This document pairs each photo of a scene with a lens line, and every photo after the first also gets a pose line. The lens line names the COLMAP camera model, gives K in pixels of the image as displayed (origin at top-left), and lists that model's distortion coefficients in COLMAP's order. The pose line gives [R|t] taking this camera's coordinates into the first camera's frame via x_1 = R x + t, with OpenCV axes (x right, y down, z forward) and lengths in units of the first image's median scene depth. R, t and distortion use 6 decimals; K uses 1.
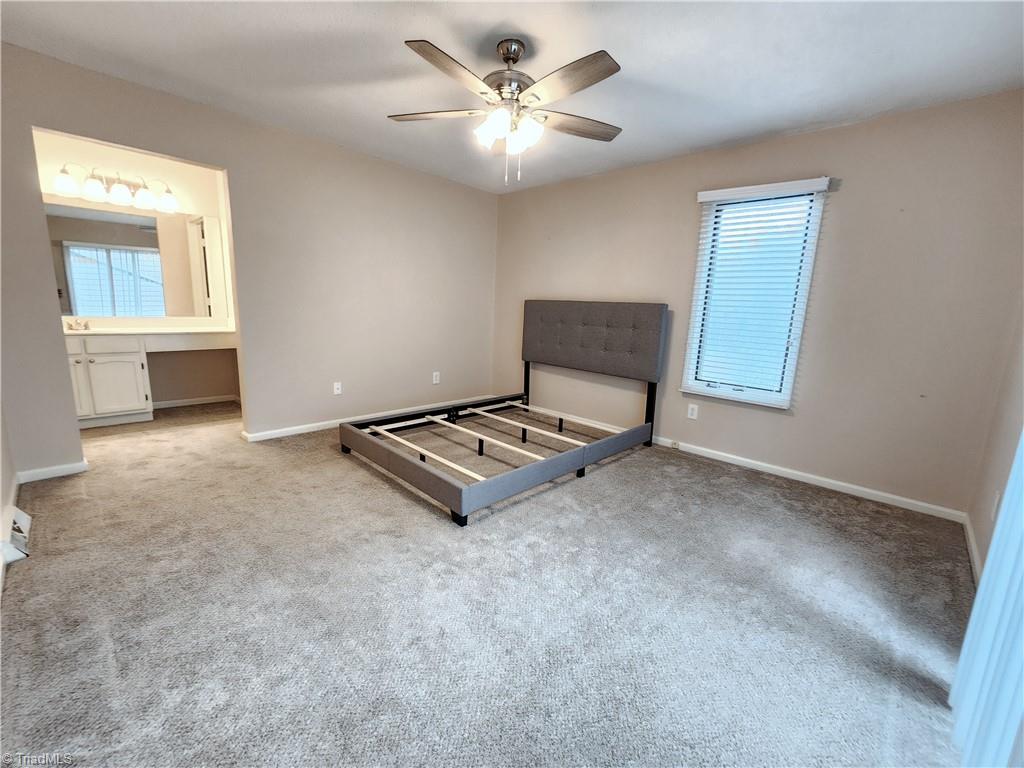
lens RADIAL K [[426.8, 0, 513.0], [0, 426.8, 387.7], [0, 0, 1]] dist [-0.015512, -0.000056]
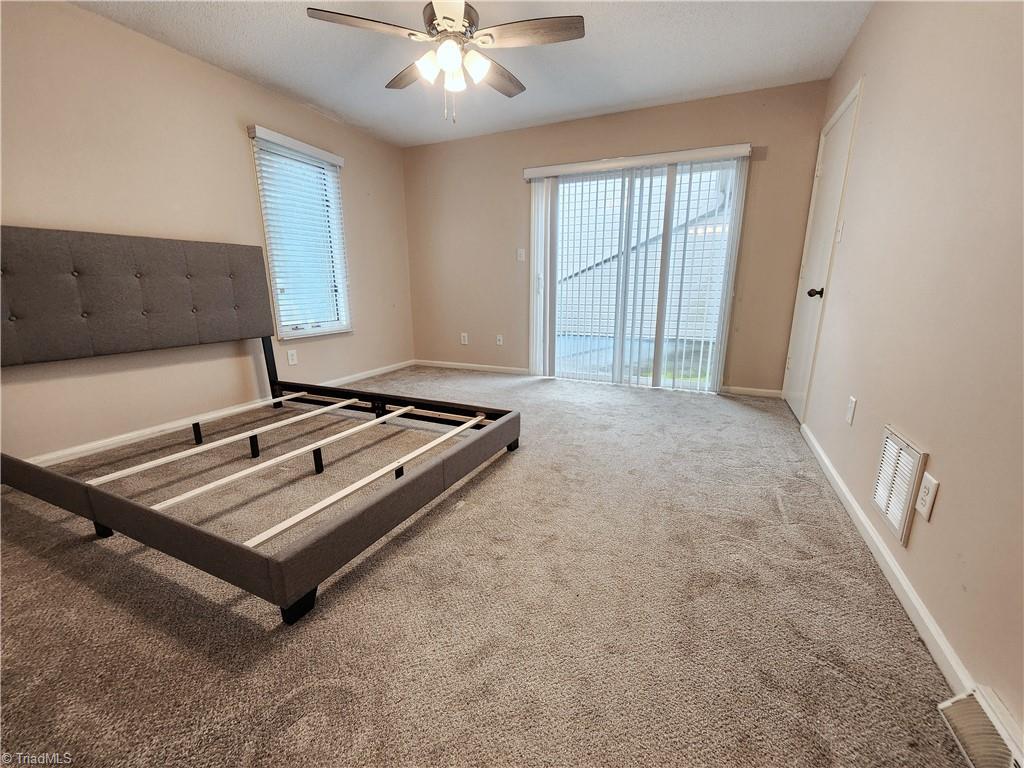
lens RADIAL K [[426.8, 0, 513.0], [0, 426.8, 387.7], [0, 0, 1]] dist [-0.015512, -0.000056]
pose [[-0.331582, -0.267894, 0.904592, -0.769308], [0.169285, 0.926379, 0.336398, -0.142897], [-0.928114, 0.264678, -0.261821, 0.883480]]
